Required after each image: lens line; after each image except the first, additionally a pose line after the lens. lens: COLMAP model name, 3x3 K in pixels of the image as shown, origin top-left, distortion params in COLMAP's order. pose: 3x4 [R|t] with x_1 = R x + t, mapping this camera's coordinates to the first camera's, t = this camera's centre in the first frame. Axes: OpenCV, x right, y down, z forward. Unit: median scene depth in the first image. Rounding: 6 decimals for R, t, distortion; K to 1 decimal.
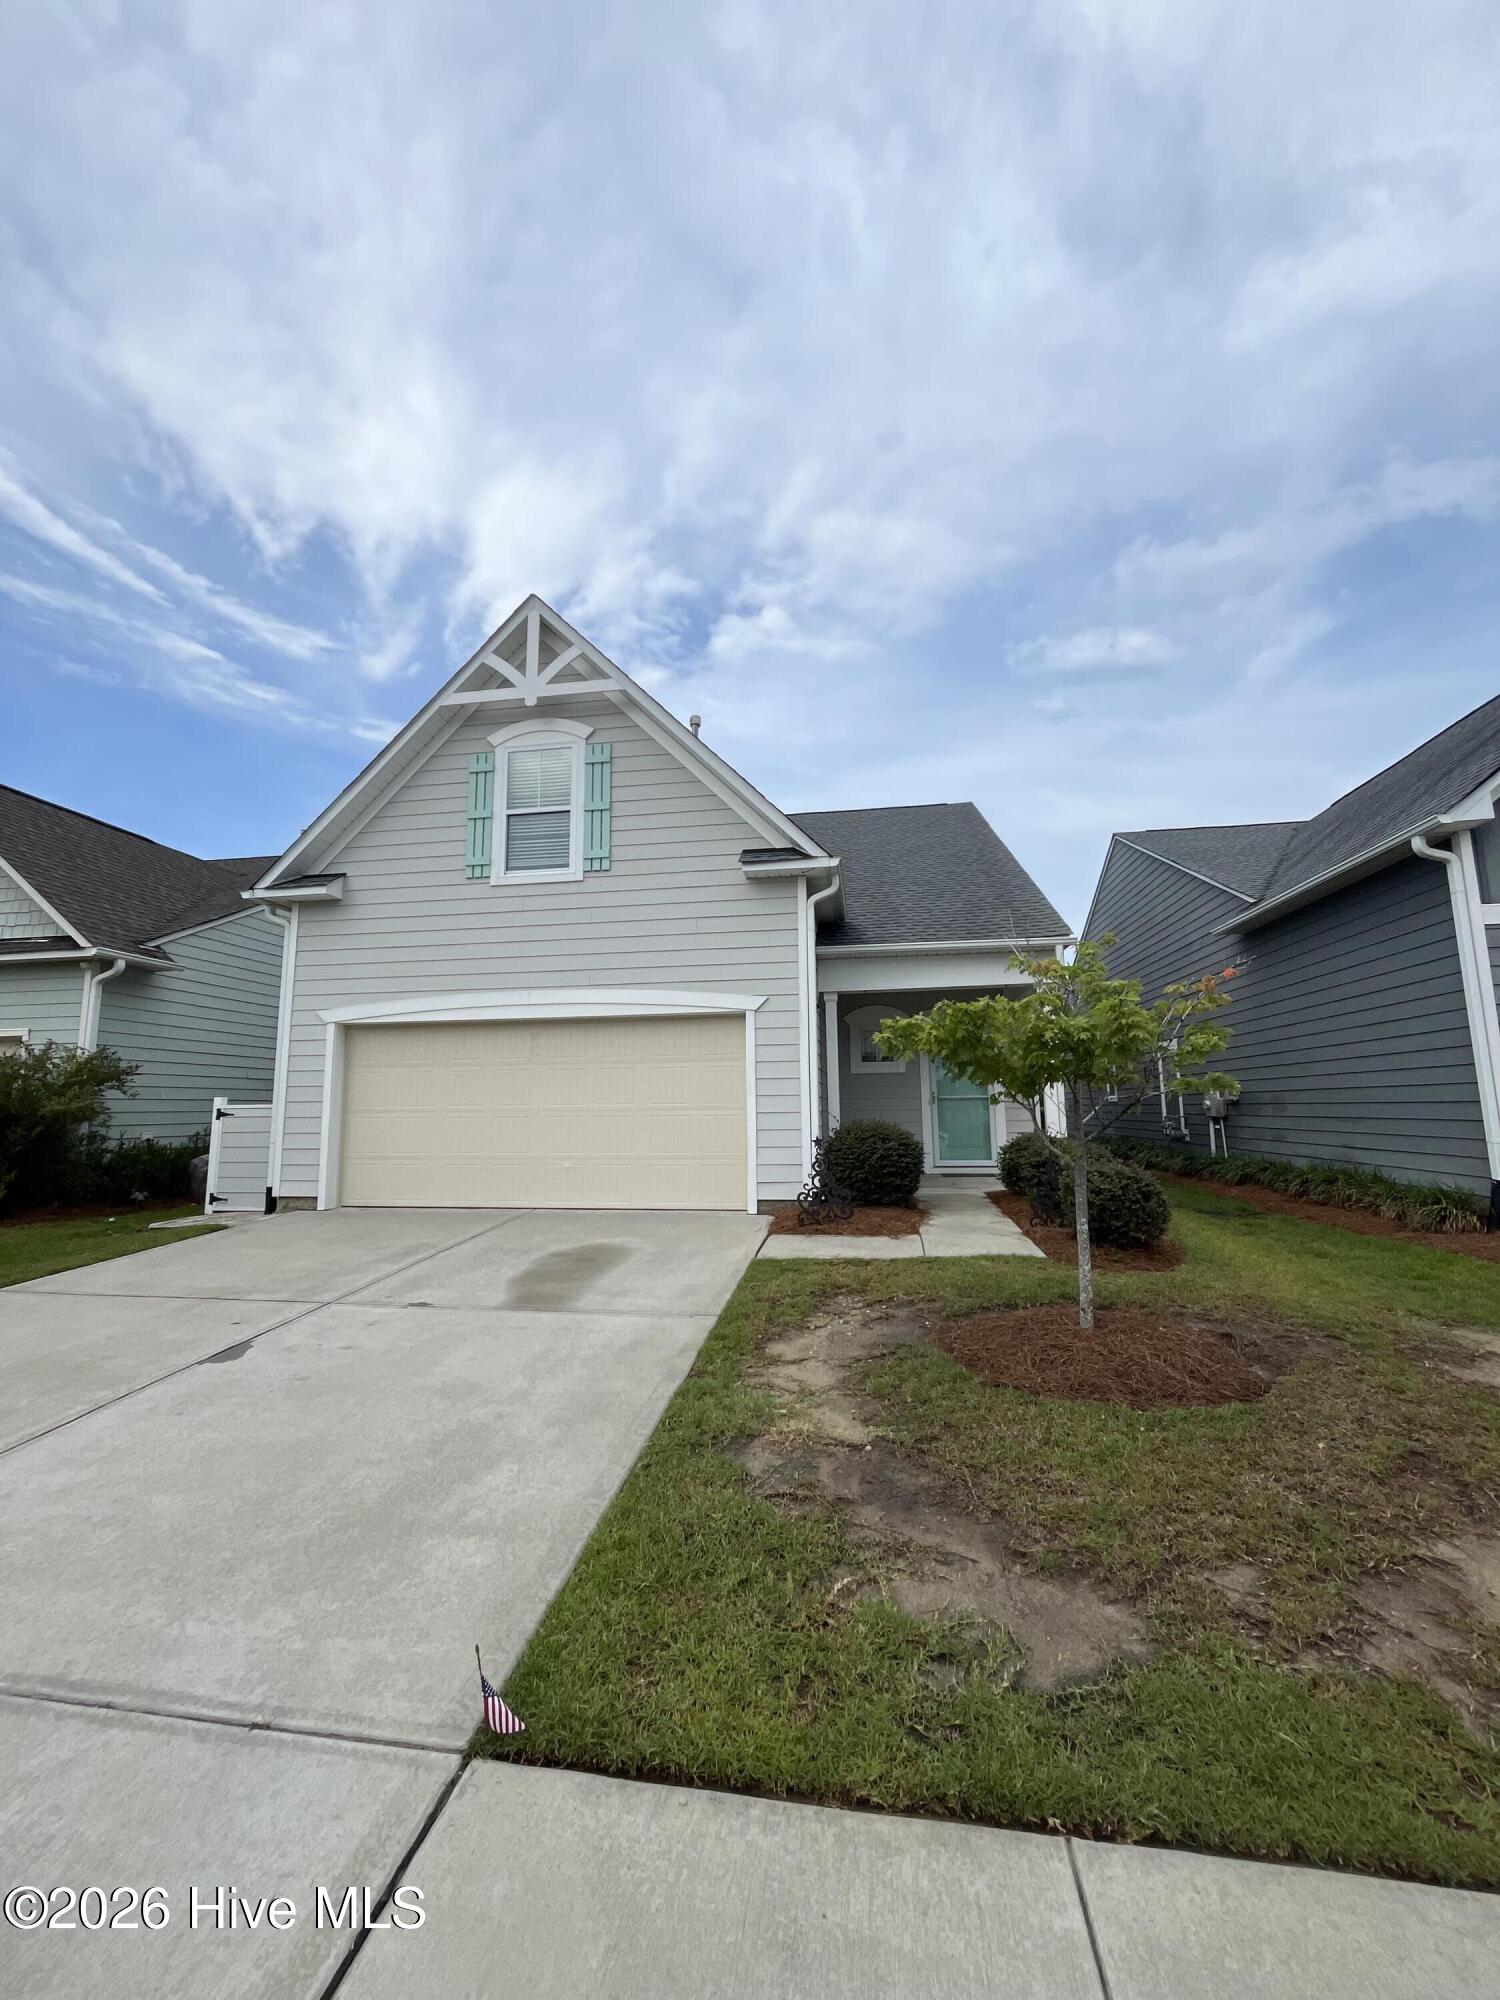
lens RADIAL K [[809.5, 0, 755.4], [0, 809.5, 992.2], [0, 0, 1]] dist [-0.005322, 0.000811]
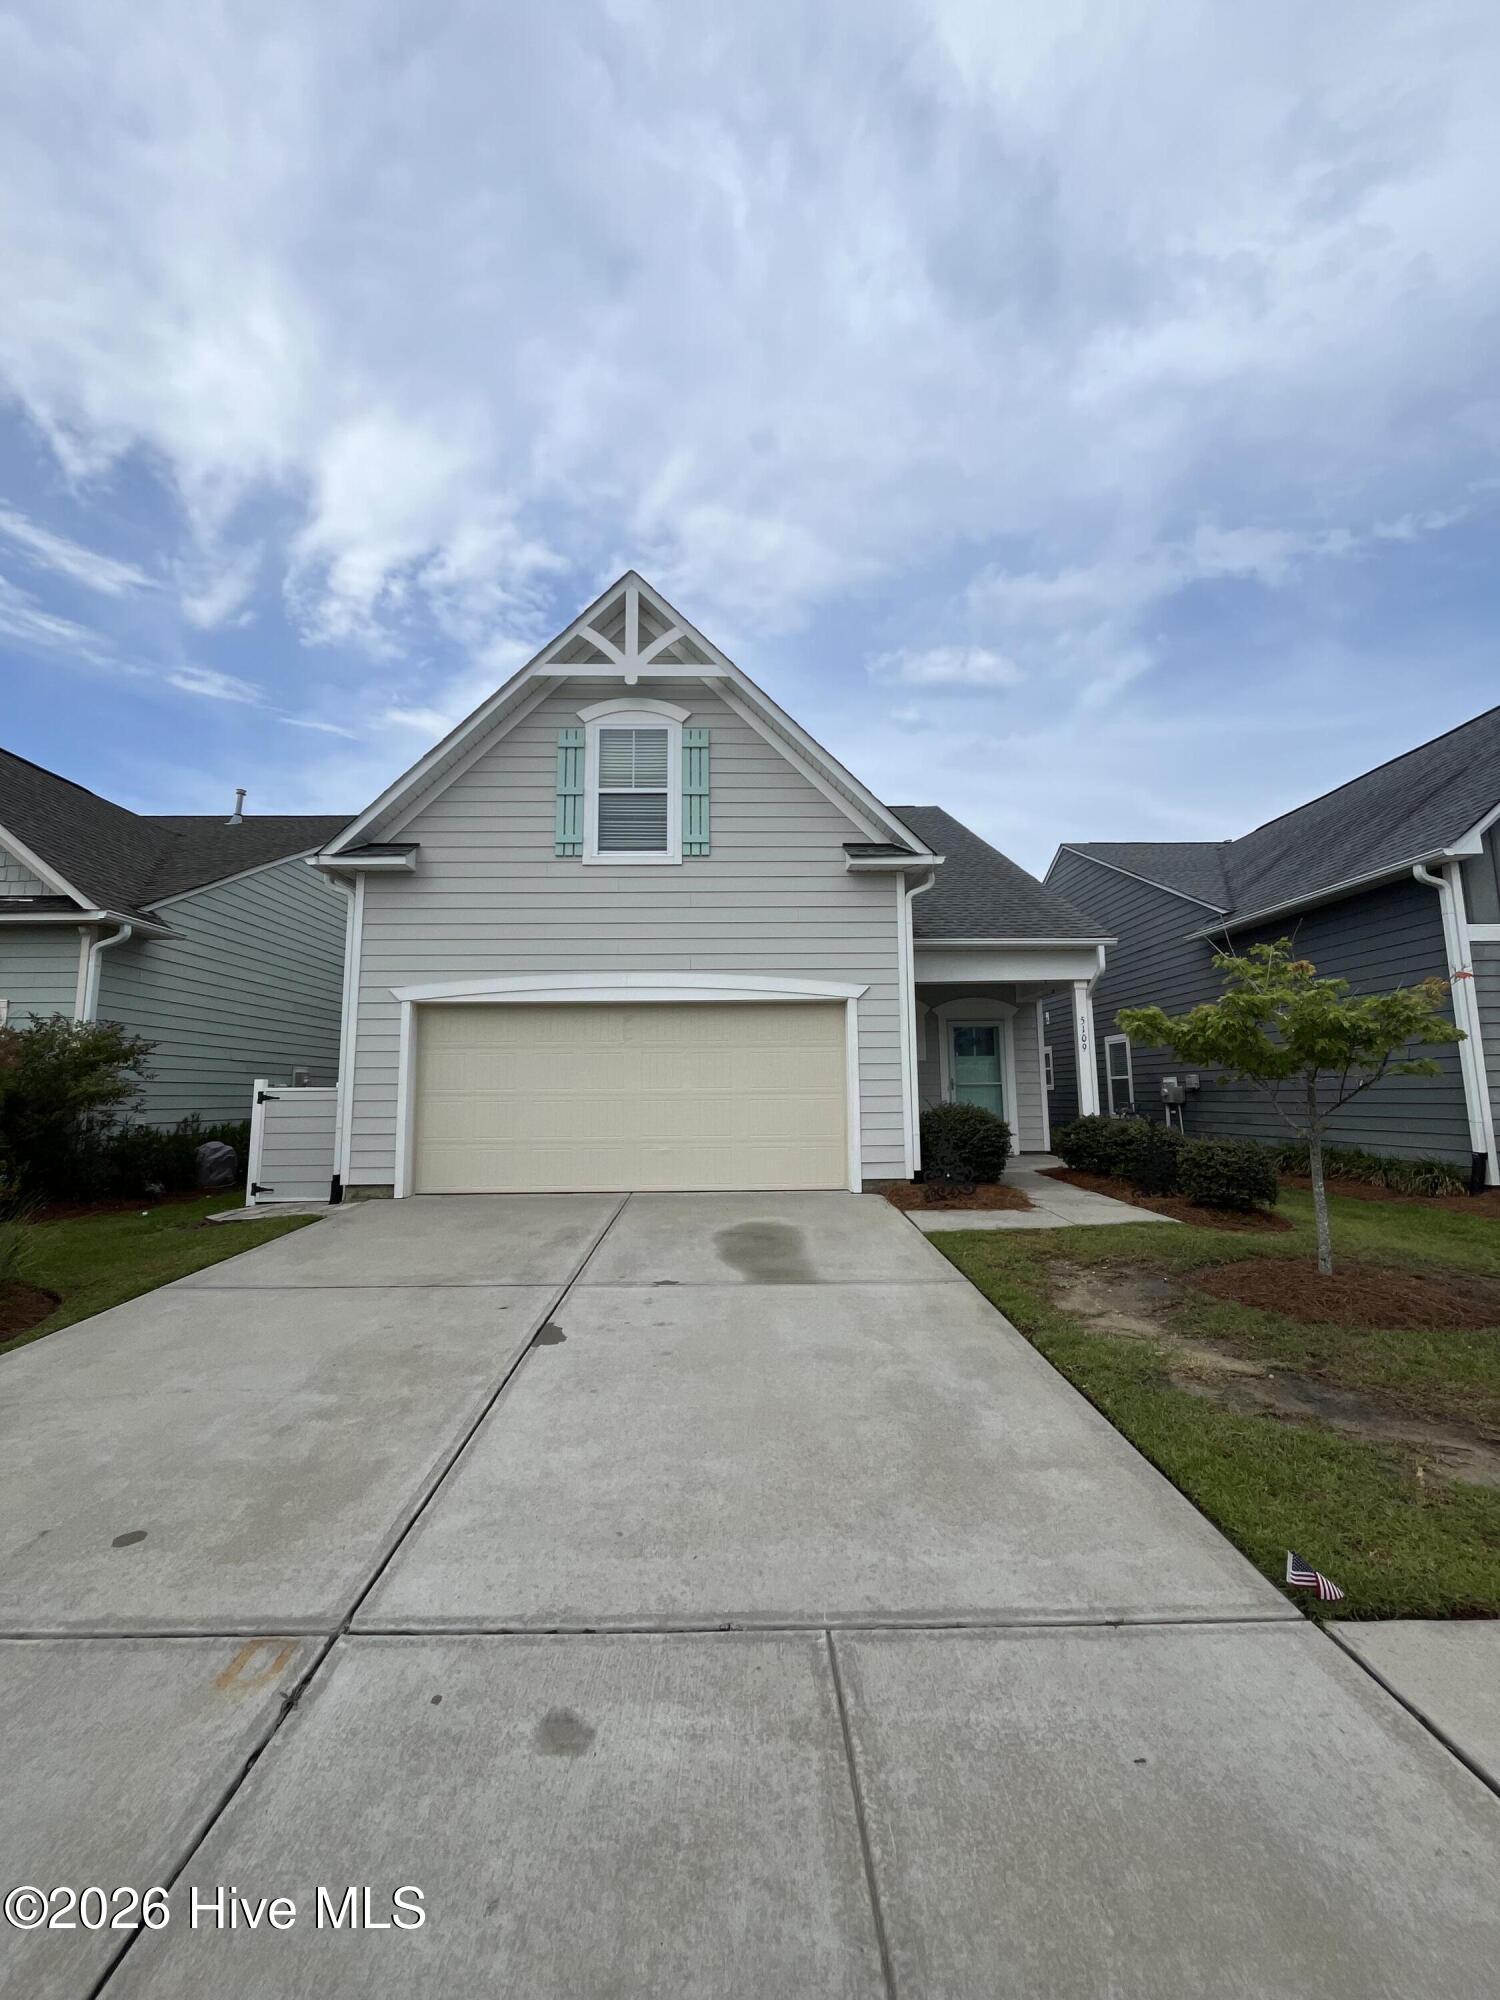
lens RADIAL K [[809.5, 0, 757.6], [0, 809.5, 983.0], [0, 0, 1]] dist [-0.005322, 0.000811]
pose [[0.984335, 0.026763, 0.174265, -0.301034], [-0.026619, 0.999641, -0.003168, 0.009687], [-0.174287, -0.001520, 0.984694, -0.002388]]
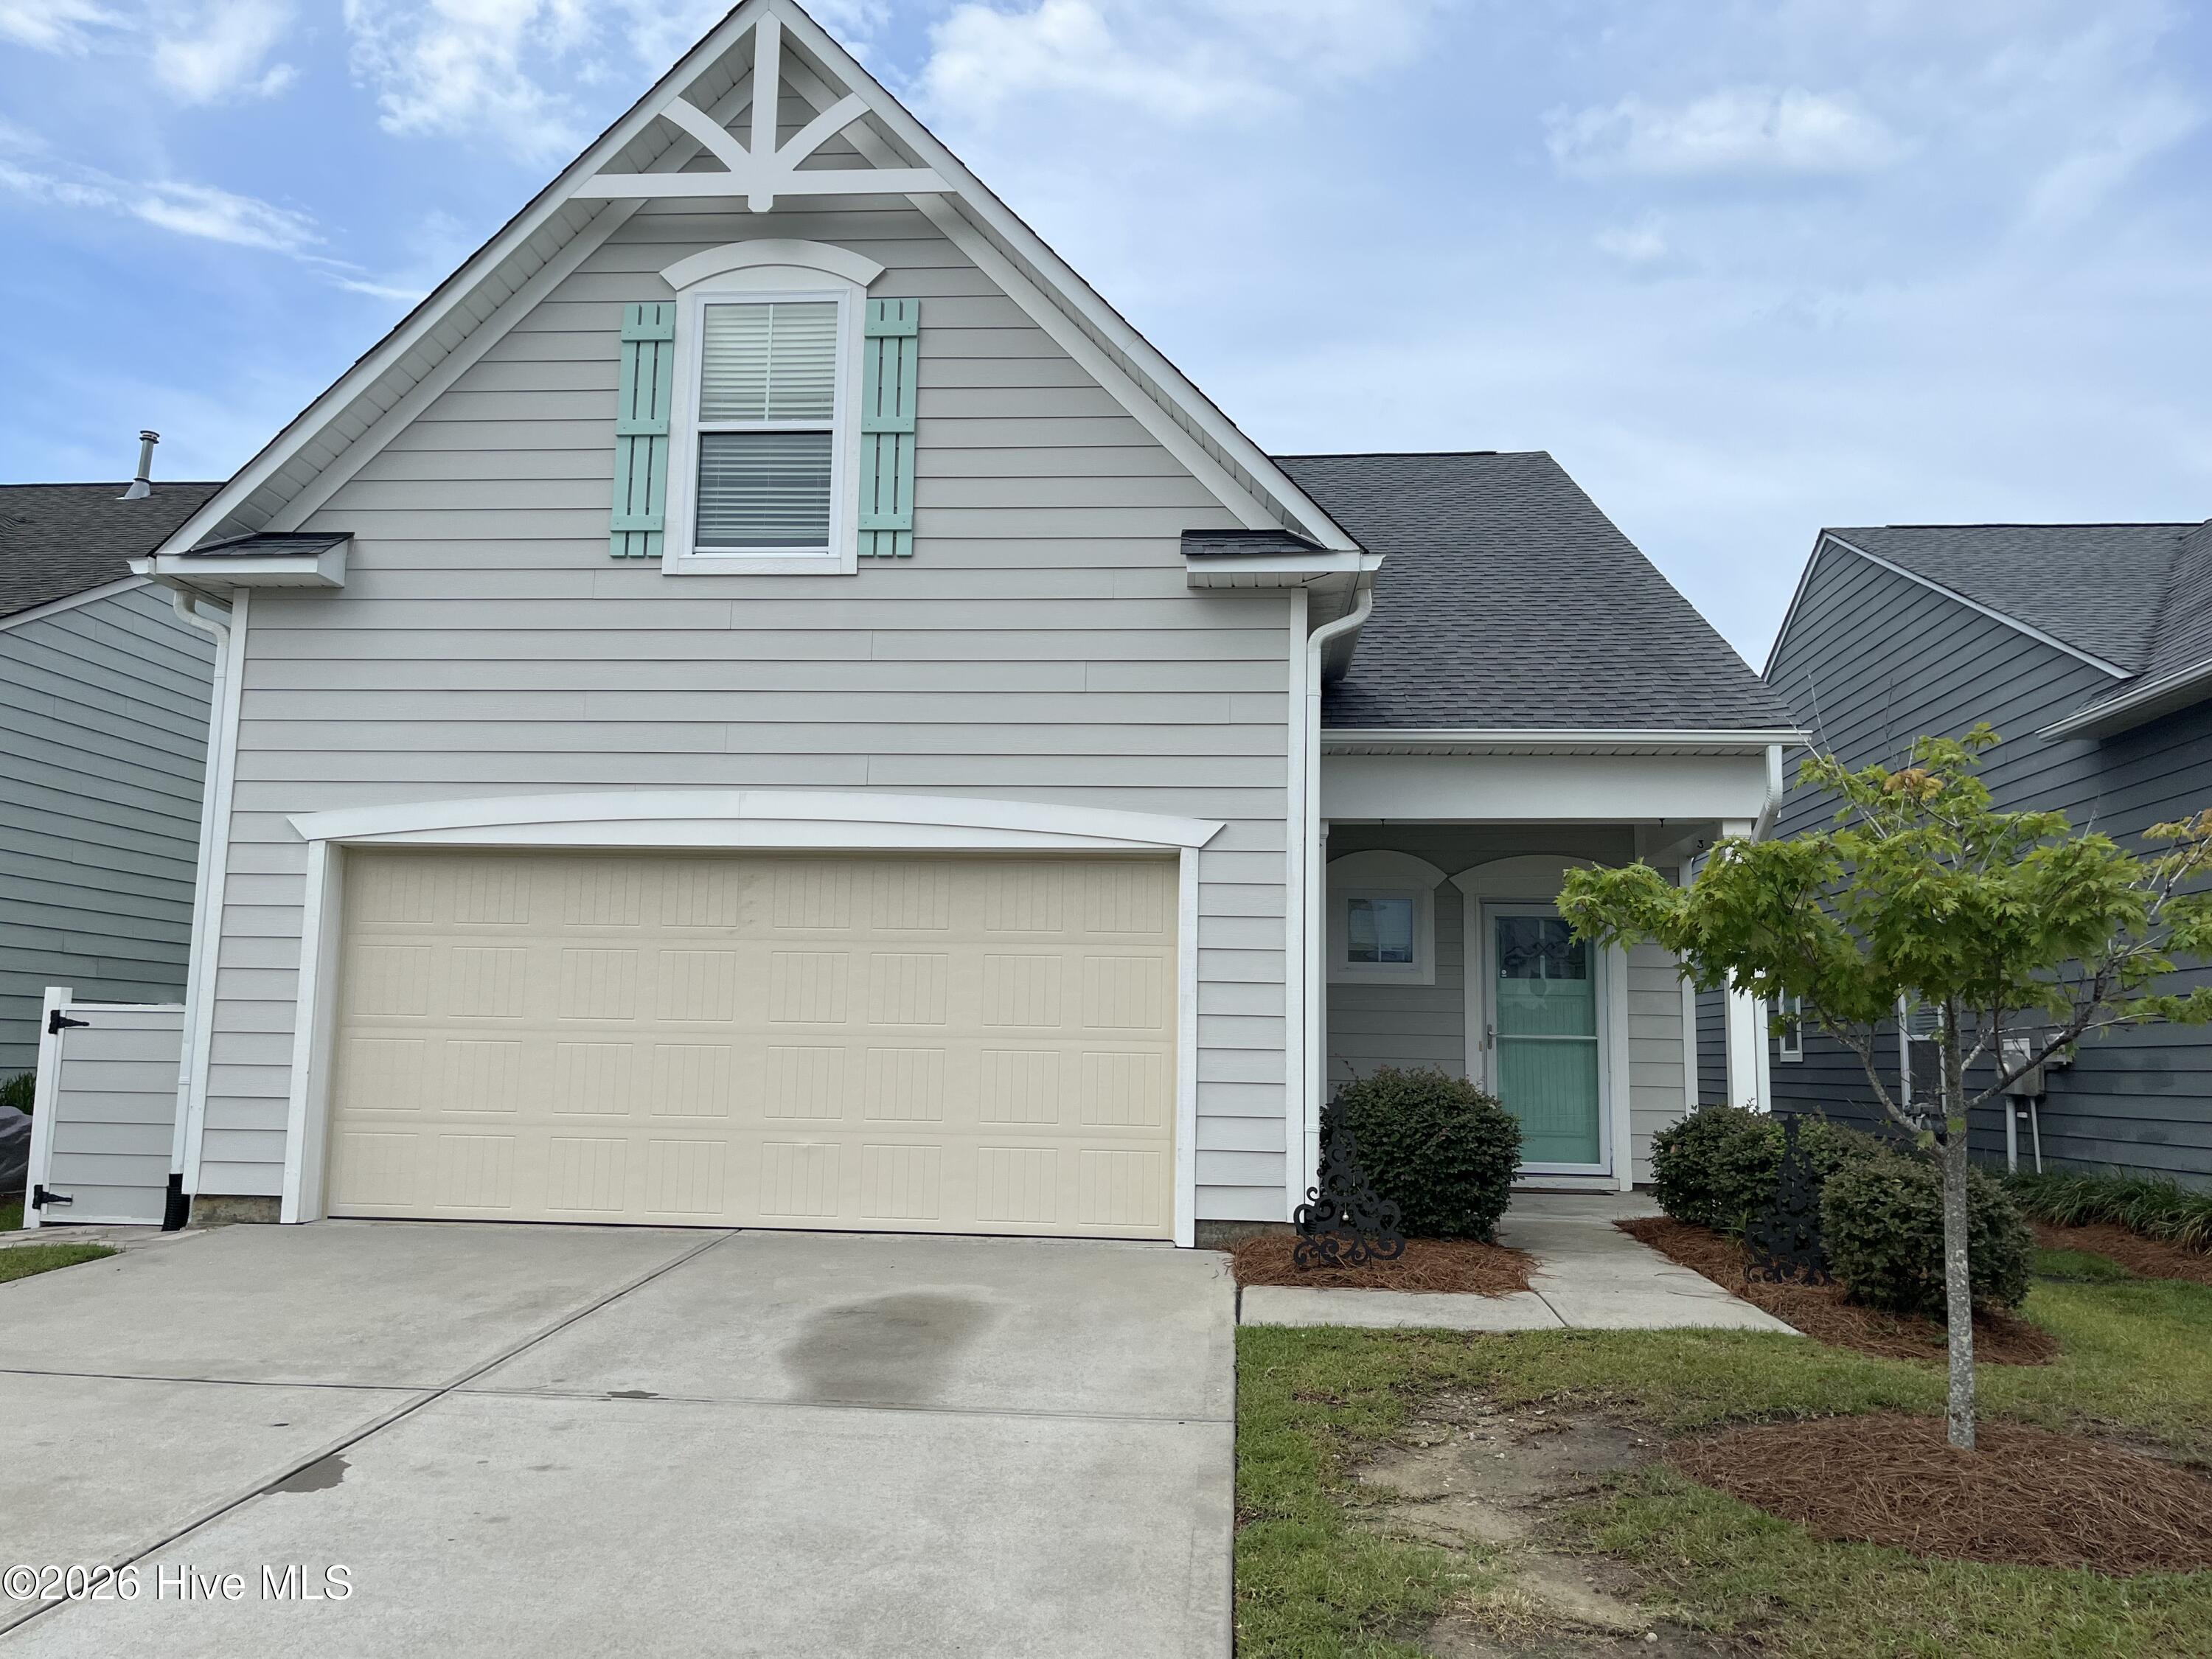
lens RADIAL K [[1693.9, 0, 1109.5], [0, 1693.9, 837.3], [0, 0, 1]] dist [0.038787, -0.034642]
pose [[0.997141, 0.039837, 0.064209, -0.122482], [-0.040545, 0.999130, 0.009763, 0.007300], [-0.063764, -0.012338, 0.997889, -0.054813]]
